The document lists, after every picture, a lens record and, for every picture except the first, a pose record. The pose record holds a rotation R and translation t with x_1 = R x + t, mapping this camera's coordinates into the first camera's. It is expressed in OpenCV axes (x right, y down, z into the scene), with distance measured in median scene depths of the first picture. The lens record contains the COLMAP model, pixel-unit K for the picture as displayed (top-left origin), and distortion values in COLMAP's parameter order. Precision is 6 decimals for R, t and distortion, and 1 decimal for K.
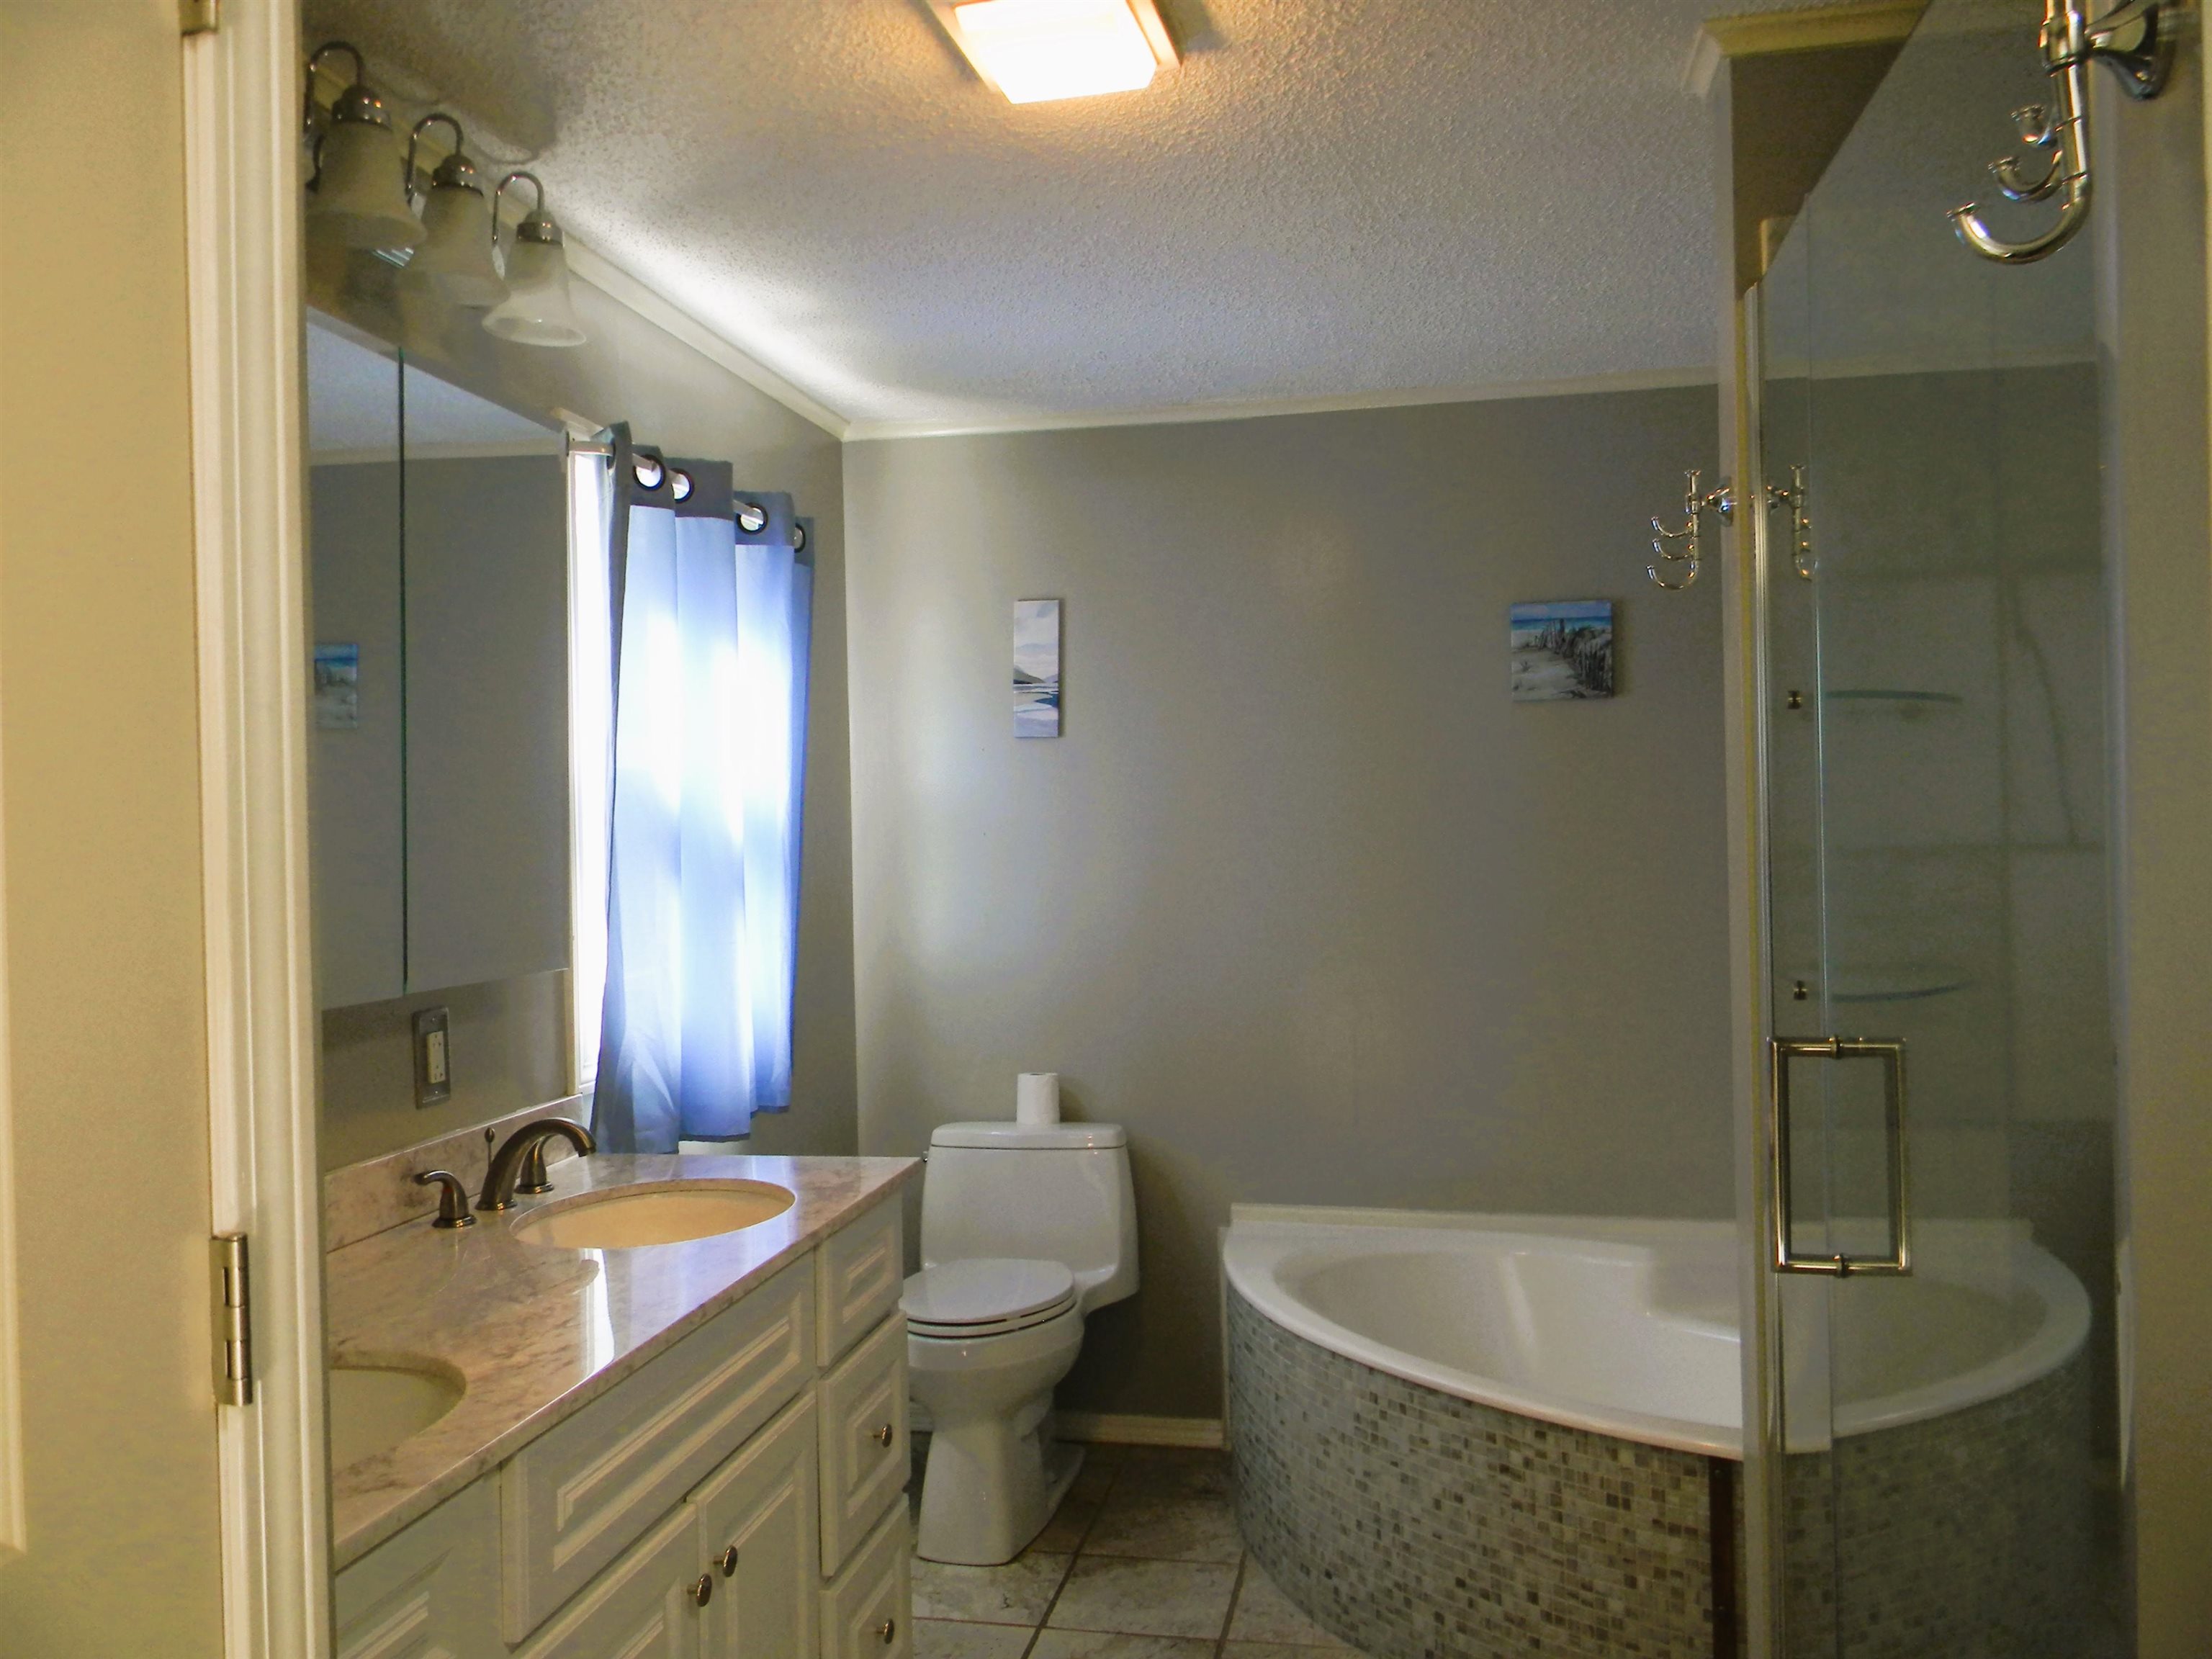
lens RADIAL K [[1789.7, 0, 1068.8], [0, 1789.7, 825.6], [0, 0, 1]] dist [0.012625, -0.011007]
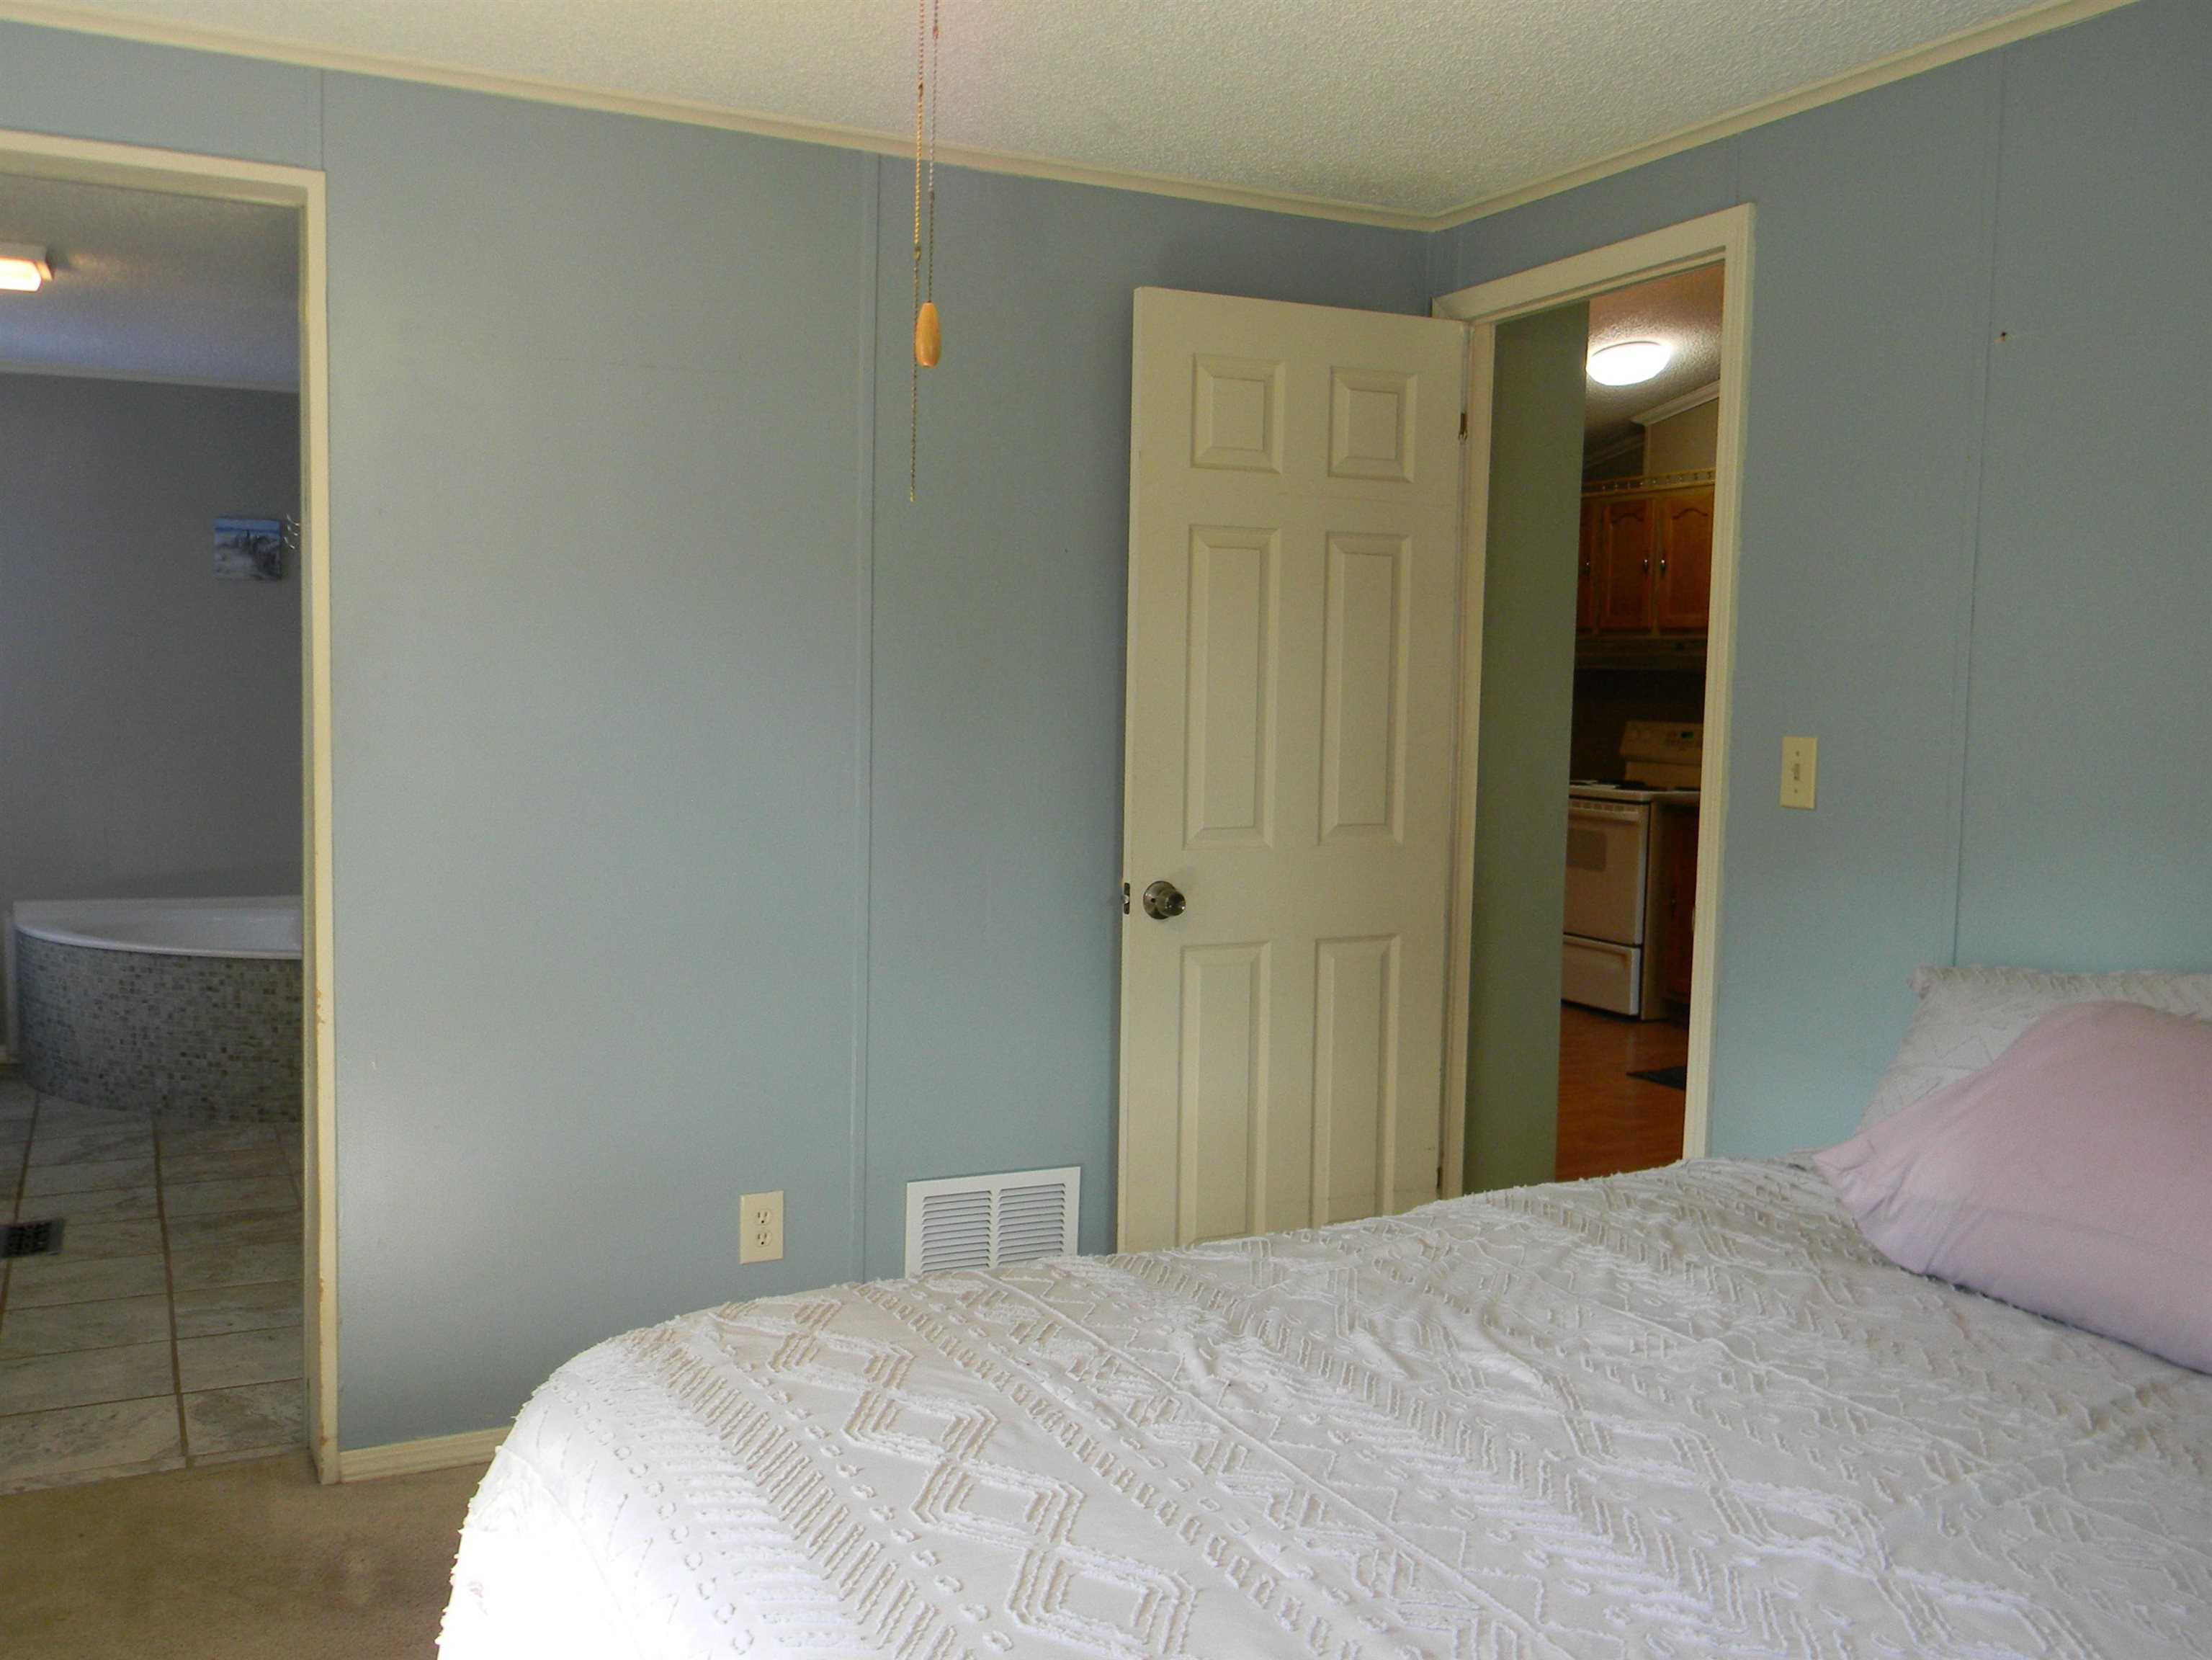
lens RADIAL K [[1916.2, 0, 1058.8], [0, 1916.2, 795.3], [0, 0, 1]] dist [0.000620, -0.002677]
pose [[0.787787, -0.005610, 0.615923, -0.294927], [-0.032708, 0.998167, 0.050927, 0.016214], [-0.615079, -0.060266, 0.786159, -1.130951]]
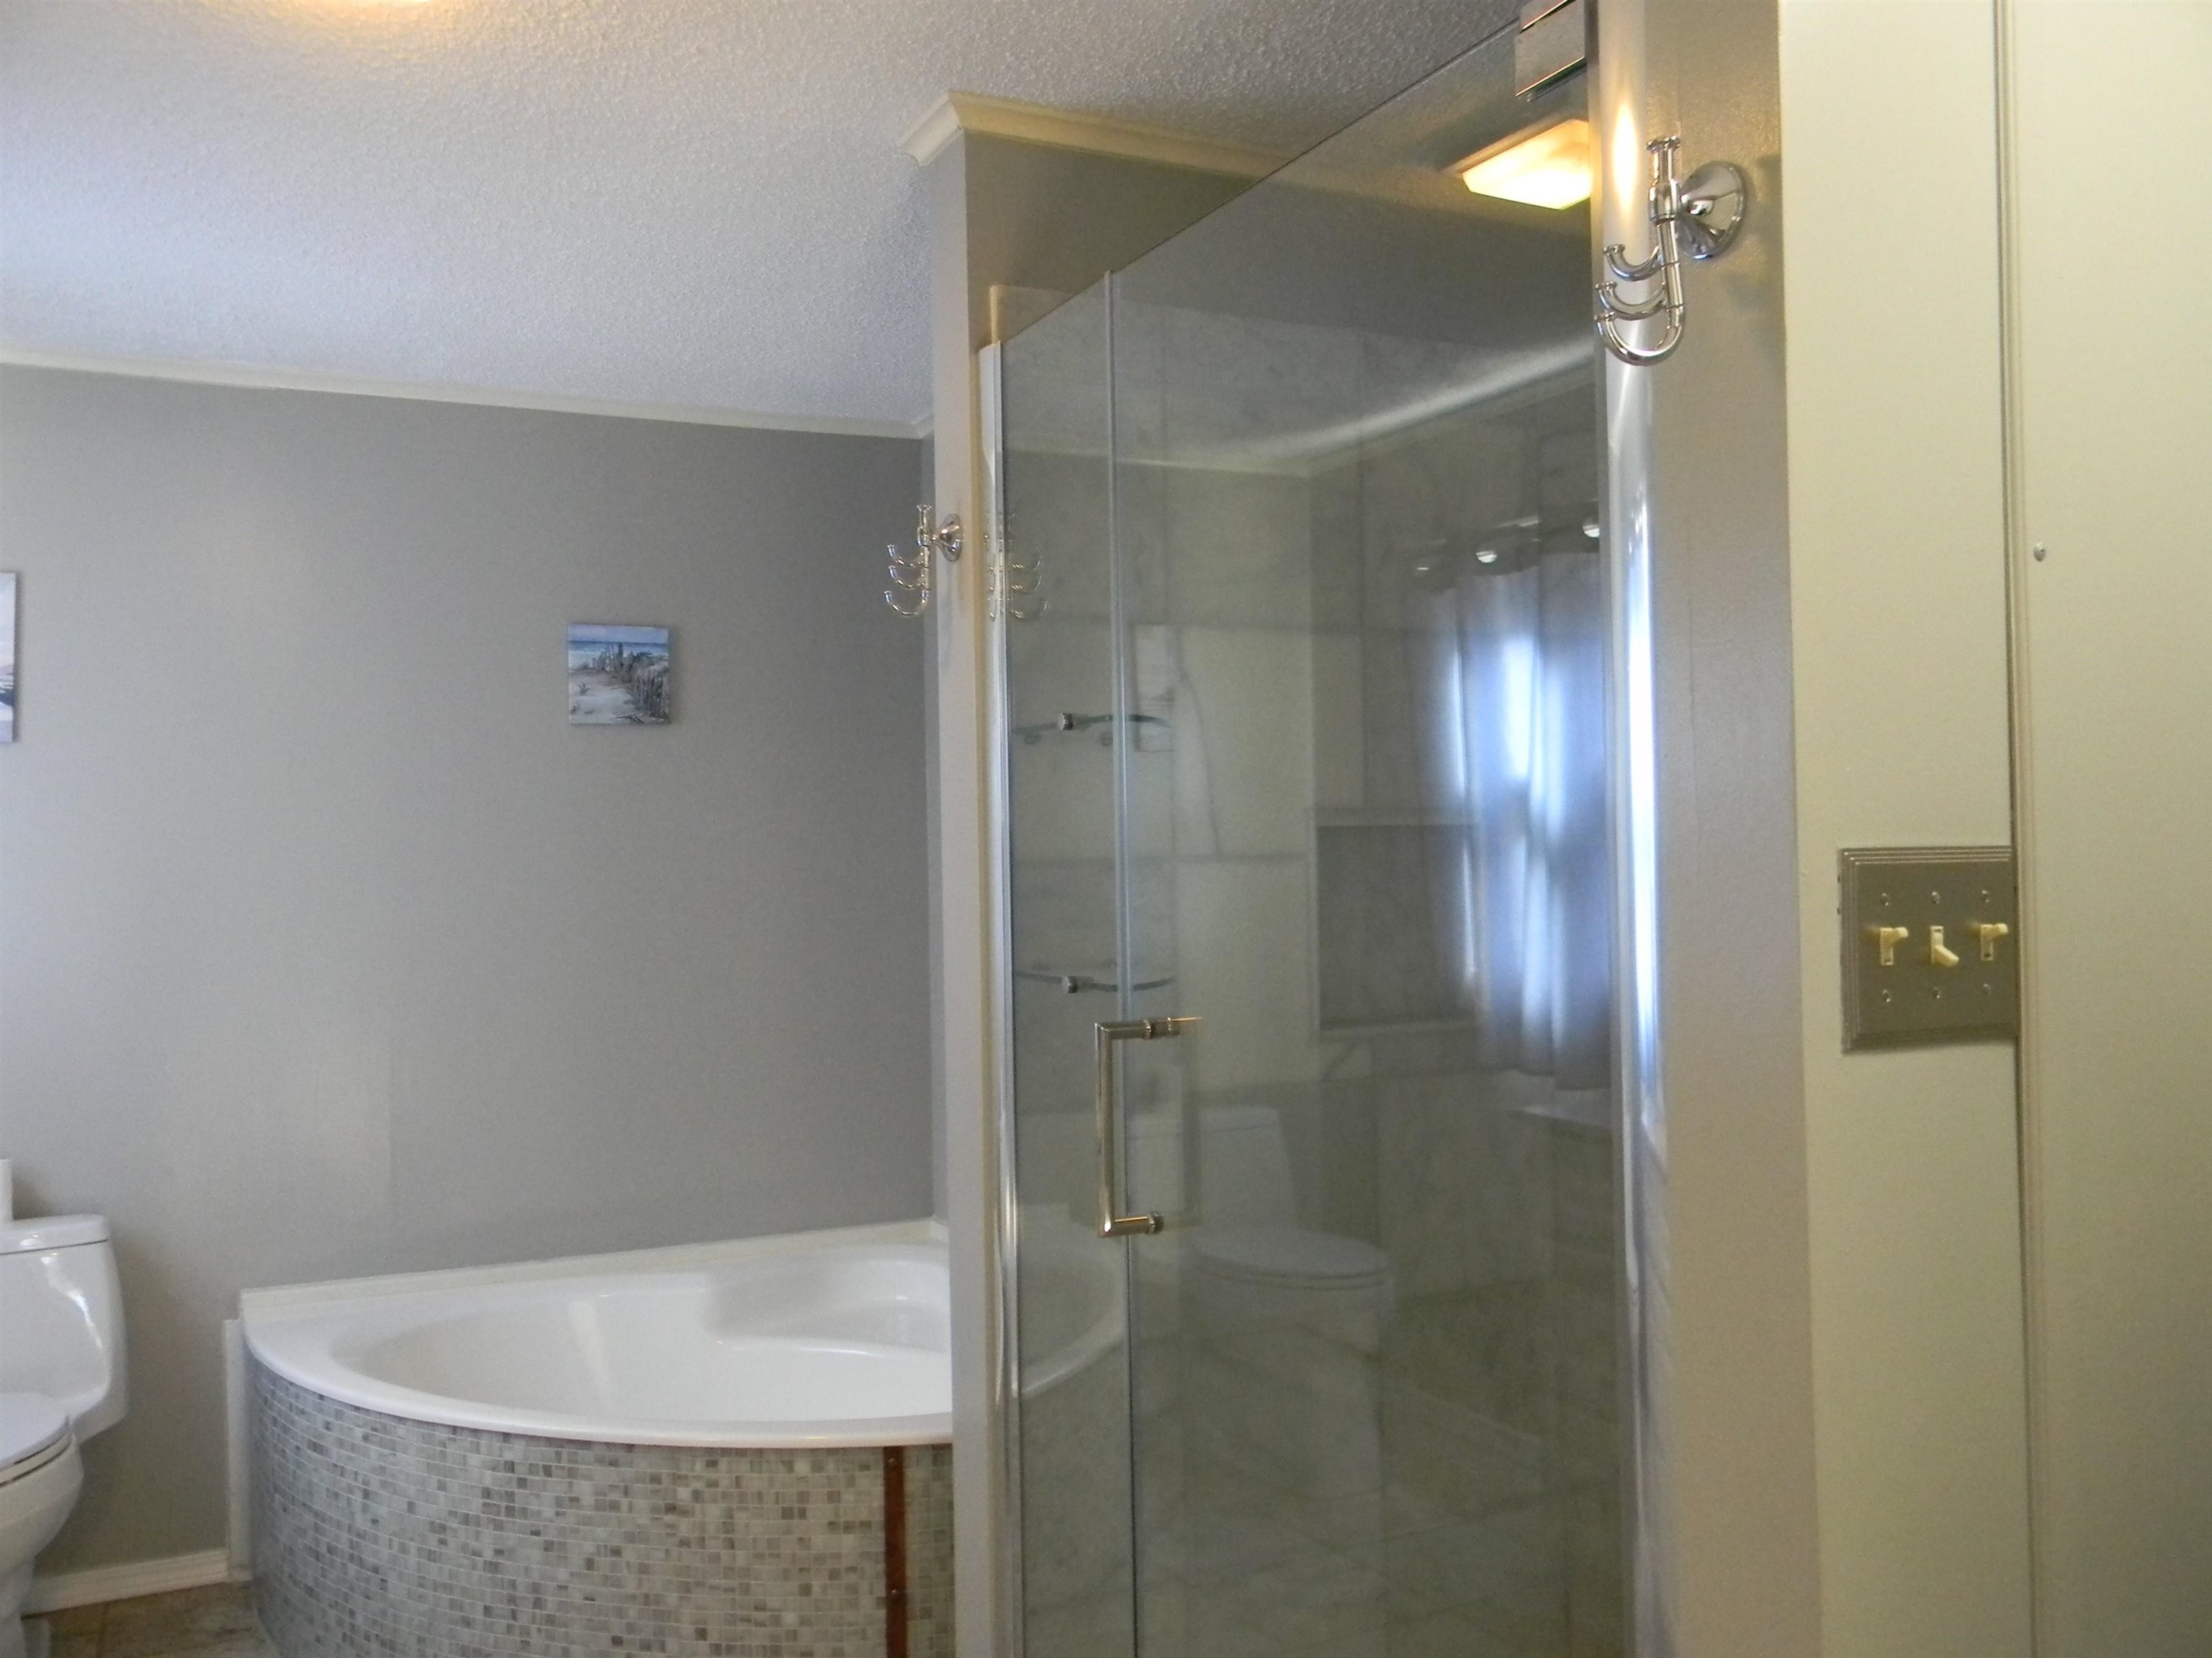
lens RADIAL K [[1817.6, 0, 1105.4], [0, 1817.6, 821.1], [0, 0, 1]] dist [0.009296, -0.002987]
pose [[0.788639, 0.014072, 0.614696, -0.175677], [0.003119, 0.999634, -0.026886, 0.014155], [-0.614849, 0.023120, 0.788306, 0.068710]]
